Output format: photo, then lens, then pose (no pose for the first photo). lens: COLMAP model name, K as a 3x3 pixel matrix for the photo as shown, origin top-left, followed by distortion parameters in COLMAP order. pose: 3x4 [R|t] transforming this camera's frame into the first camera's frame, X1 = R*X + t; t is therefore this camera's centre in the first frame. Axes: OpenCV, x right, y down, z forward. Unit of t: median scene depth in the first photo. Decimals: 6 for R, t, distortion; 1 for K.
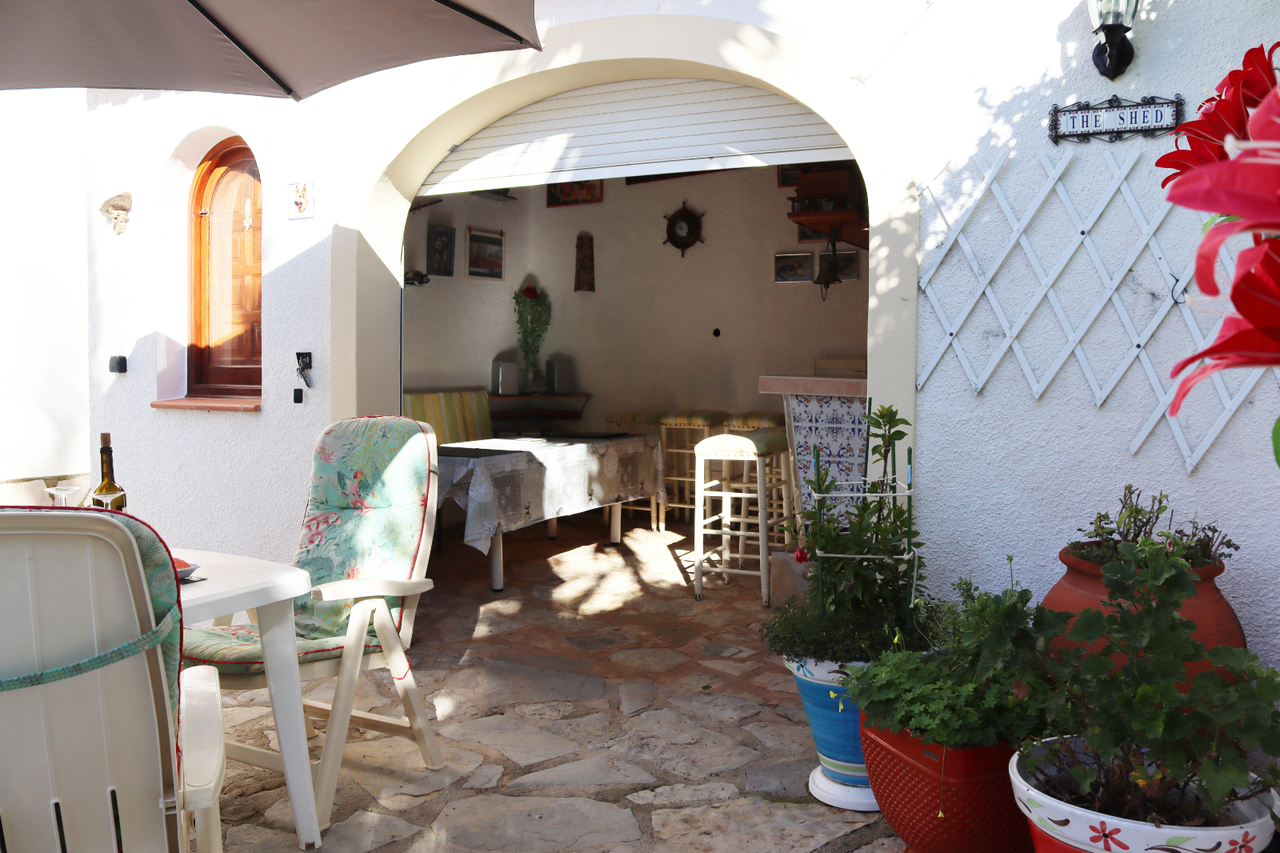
lens RADIAL K [[1057.8, 0, 643.1], [0, 1057.8, 419.3], [0, 0, 1]] dist [-0.161354, 0.127271]
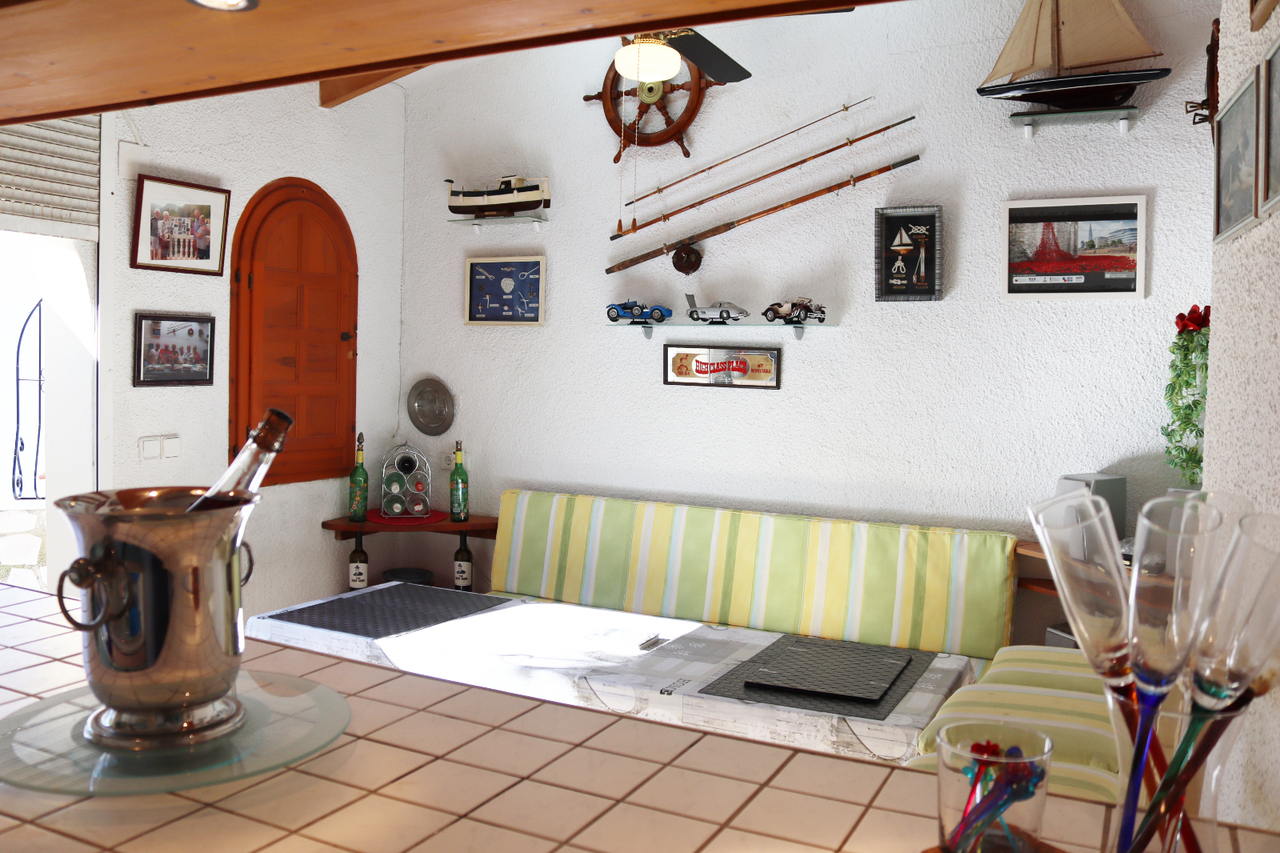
lens RADIAL K [[1057.8, 0, 639.1], [0, 1057.8, 427.4], [0, 0, 1]] dist [-0.161354, 0.127271]
pose [[0.024733, 0.044518, -0.998702, 0.709399], [-0.075731, 0.996221, 0.042532, -0.185982], [0.996821, 0.074581, 0.028011, 1.844941]]
